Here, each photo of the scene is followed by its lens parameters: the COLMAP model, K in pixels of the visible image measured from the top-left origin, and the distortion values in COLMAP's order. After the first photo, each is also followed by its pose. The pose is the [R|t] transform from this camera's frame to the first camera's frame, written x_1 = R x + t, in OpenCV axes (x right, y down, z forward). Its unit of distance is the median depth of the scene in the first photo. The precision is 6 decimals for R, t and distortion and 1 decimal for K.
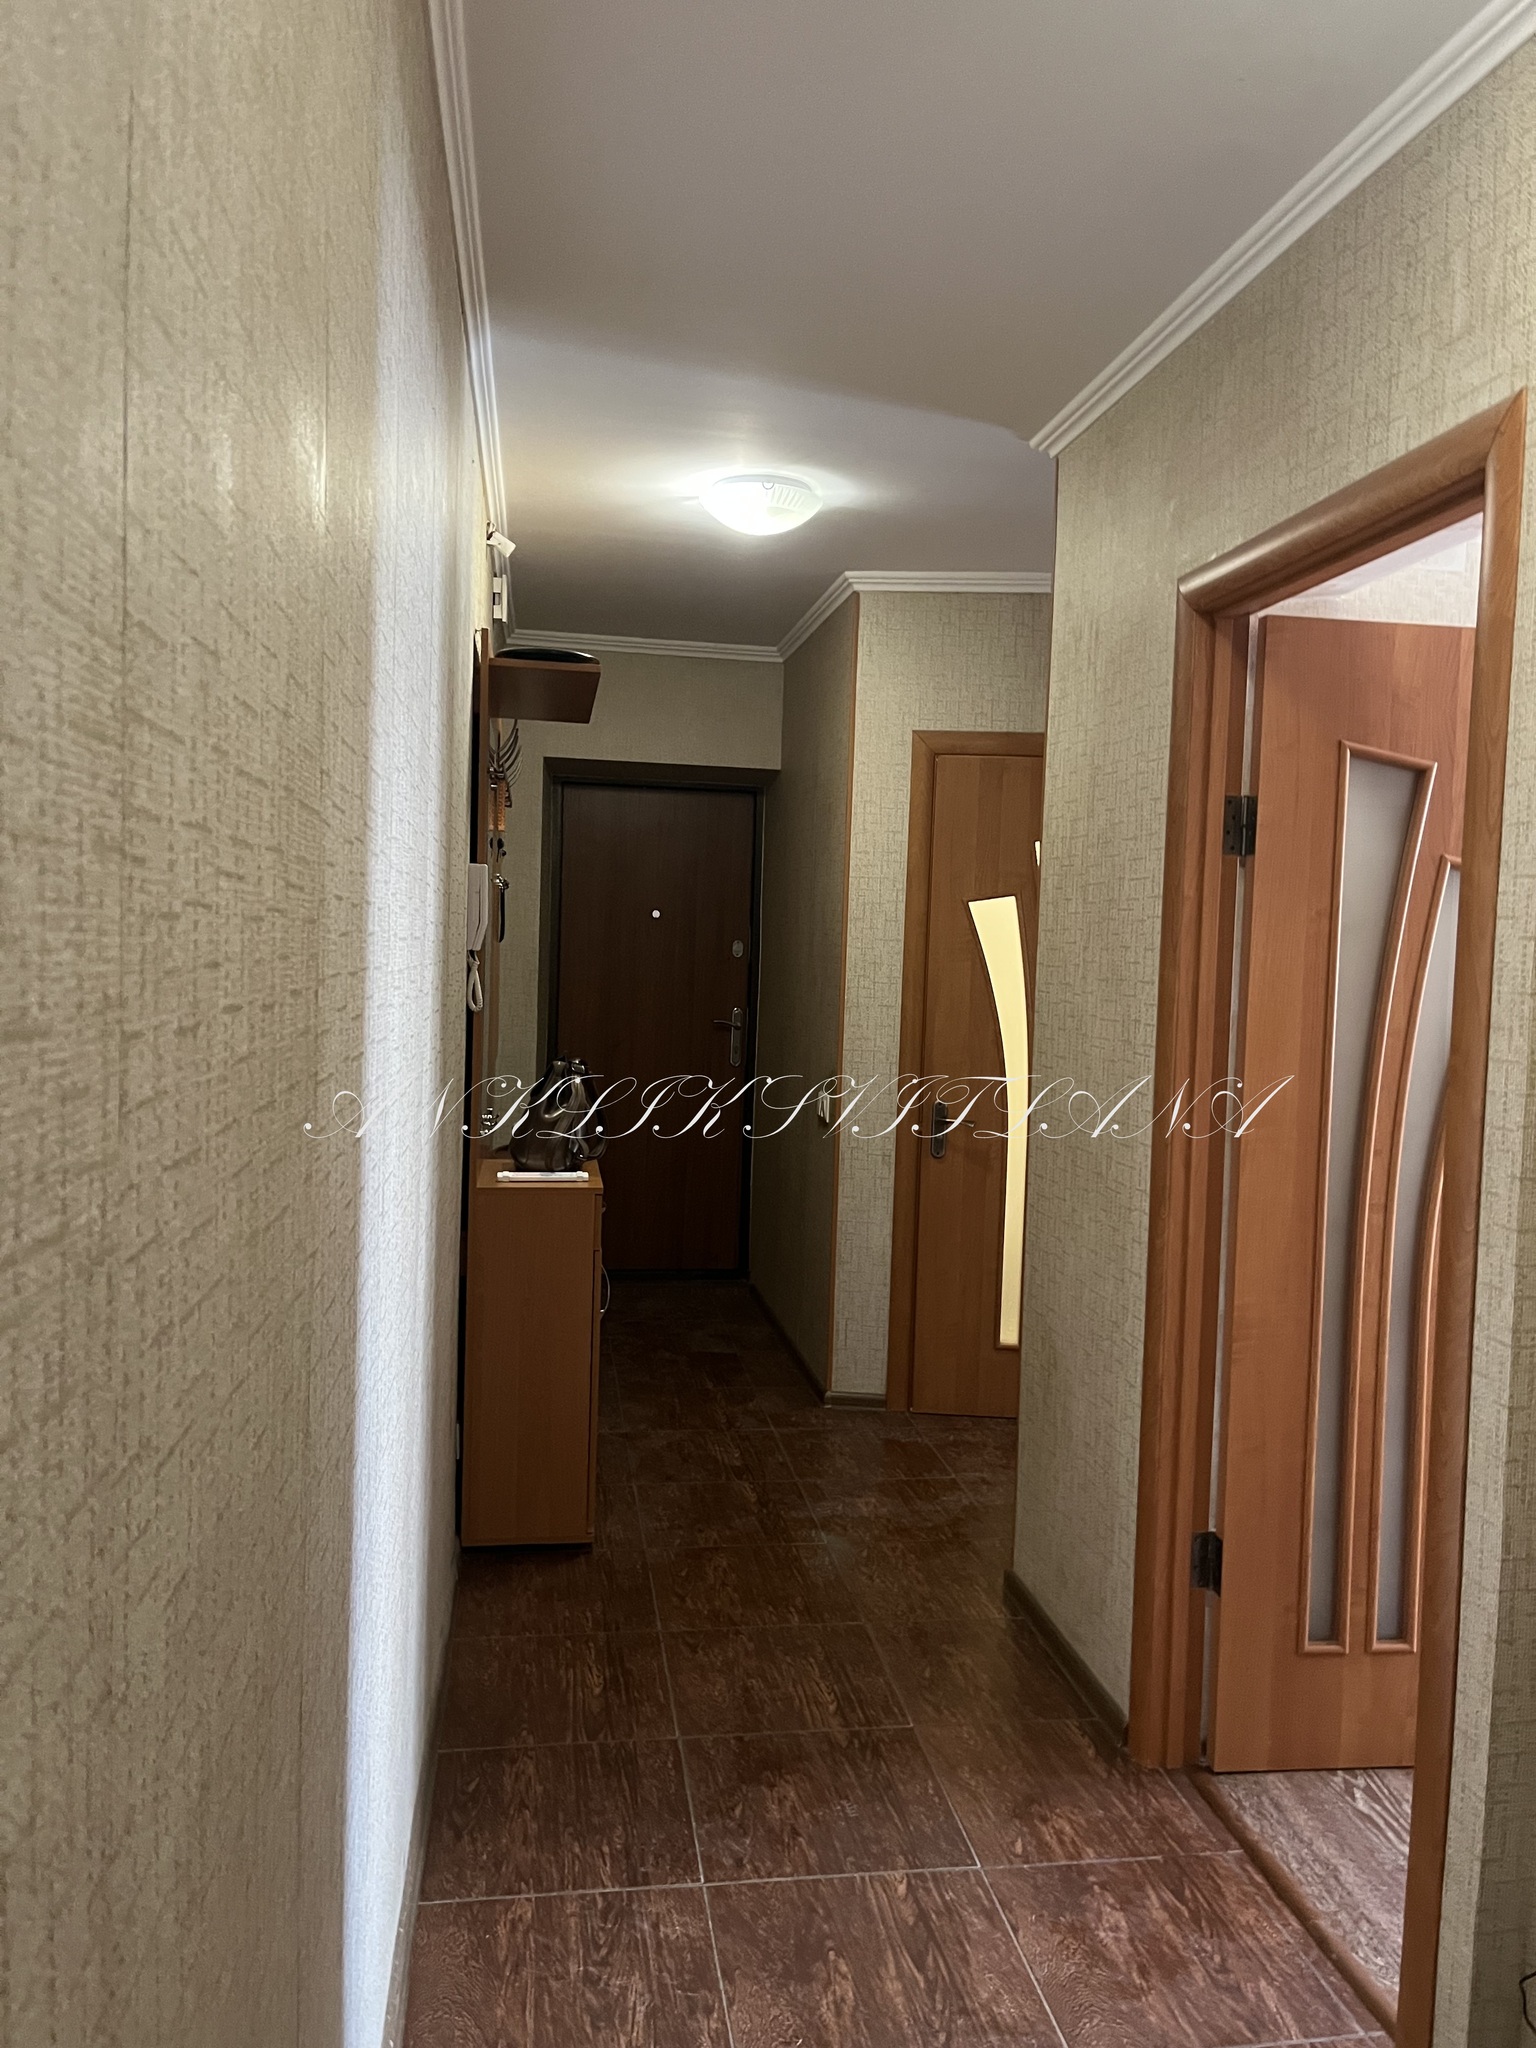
lens RADIAL K [[1556.1, 0, 765.7], [0, 1556.1, 1022.7], [0, 0, 1]] dist [0.002604, 0.002341]
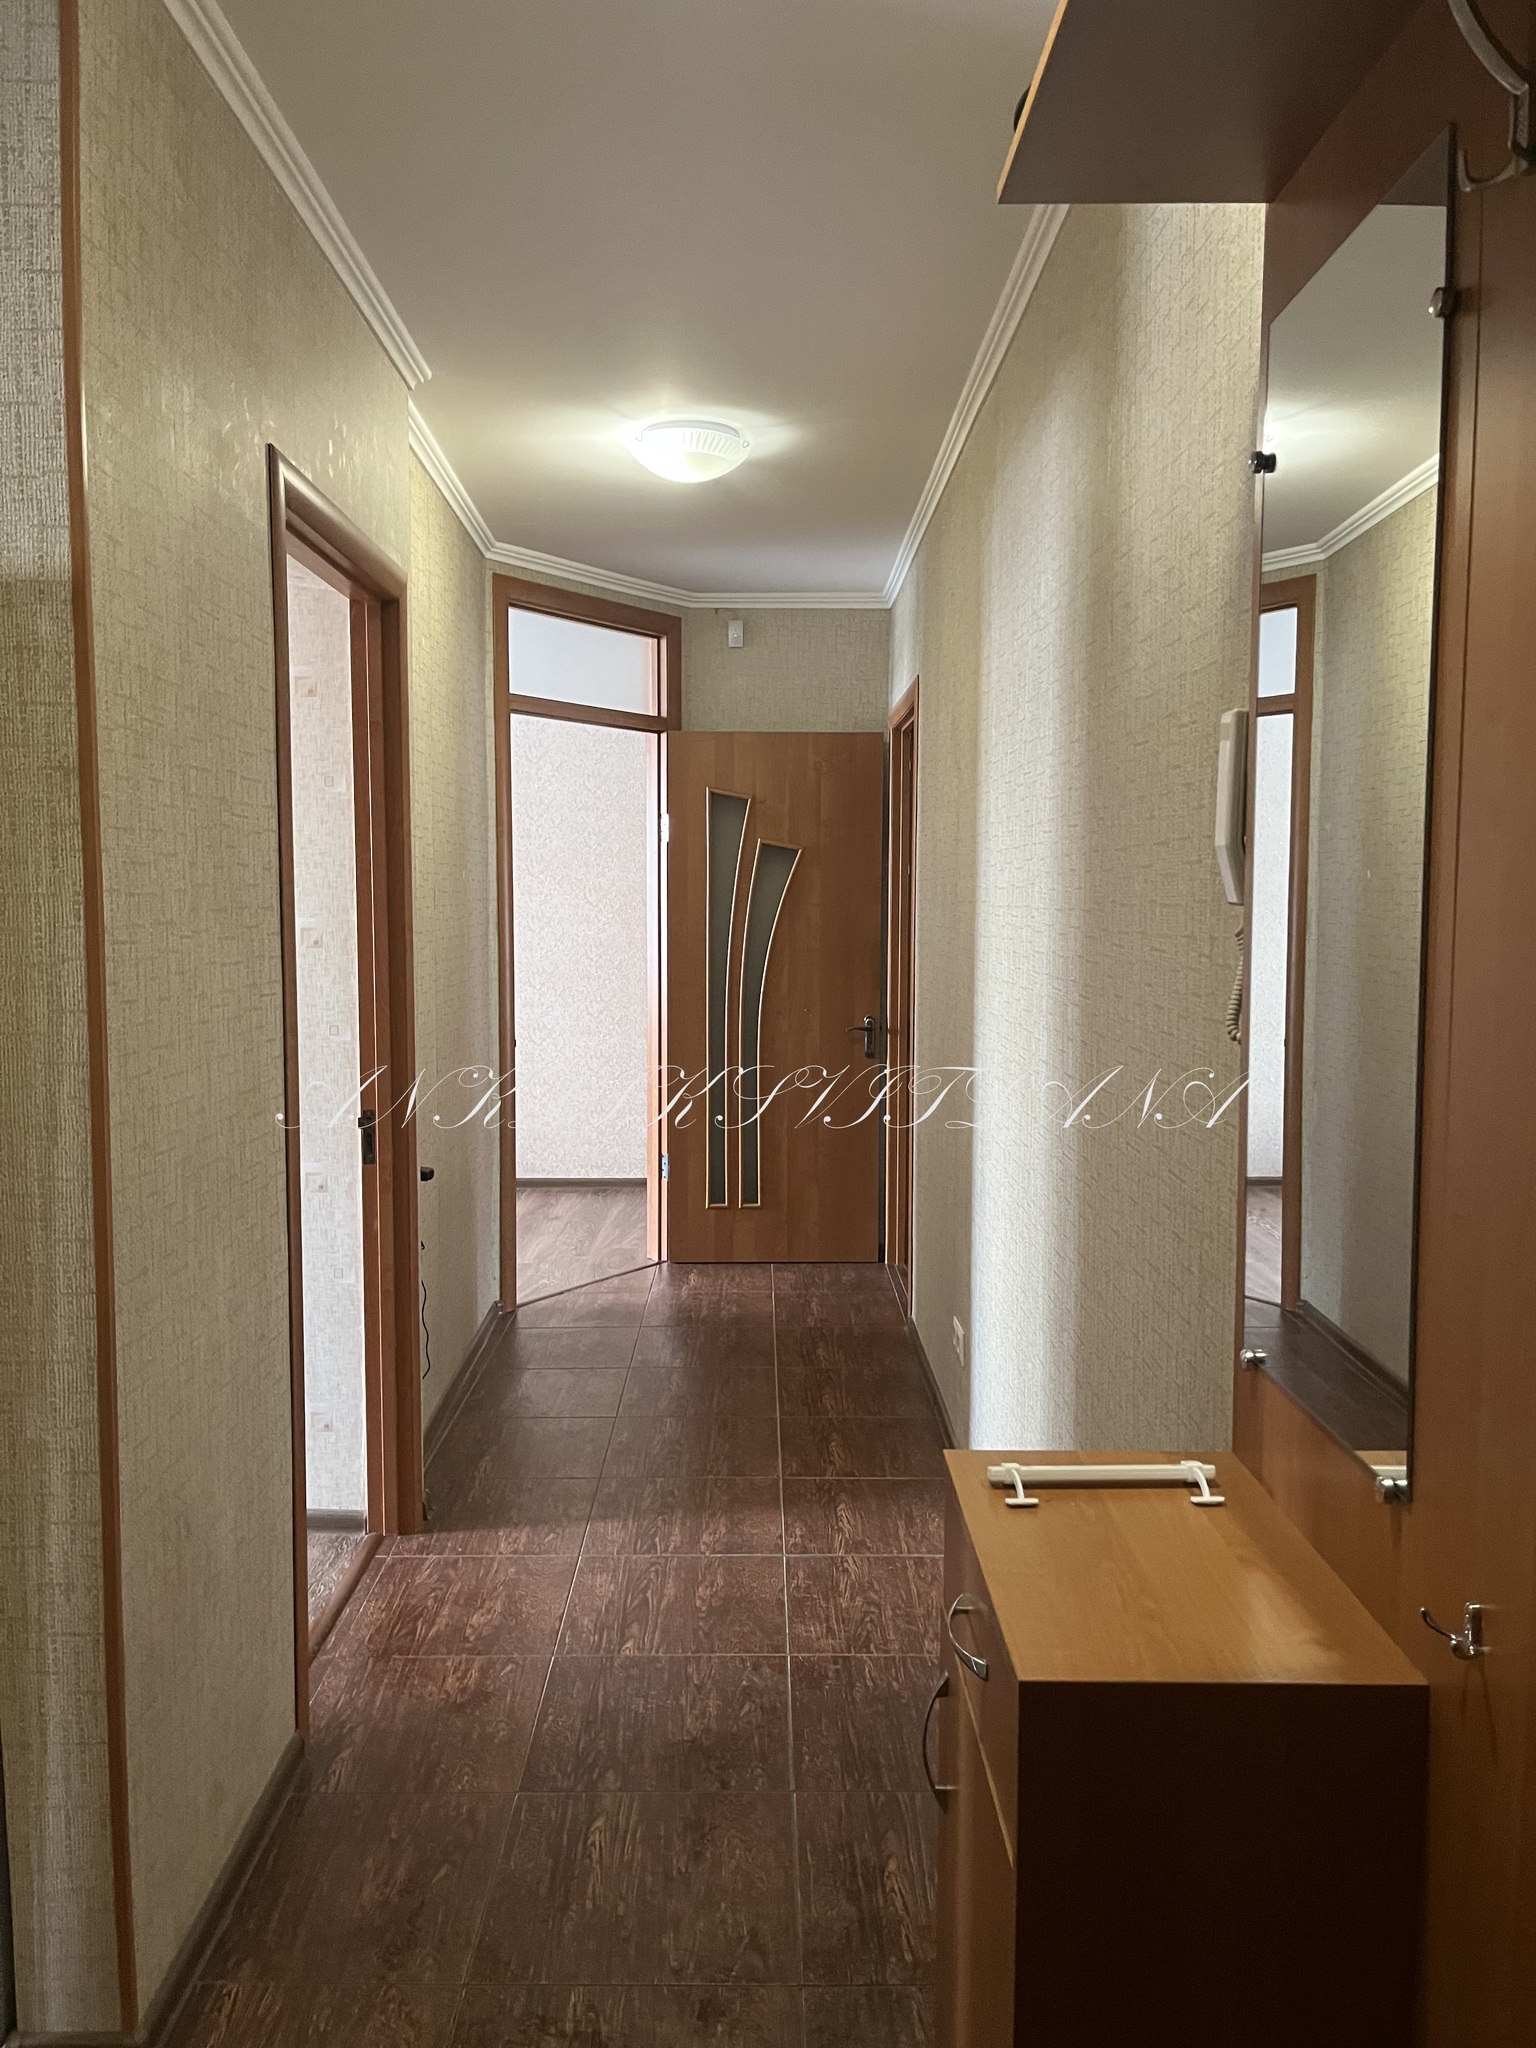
lens RADIAL K [[1556.1, 0, 766.3], [0, 1556.1, 1023.2], [0, 0, 1]] dist [0.002604, 0.002341]
pose [[-0.989802, -0.046519, 0.134644, -0.162195], [-0.028600, 0.990826, 0.132081, -0.097839], [-0.139553, 0.126884, -0.982052, 2.115852]]
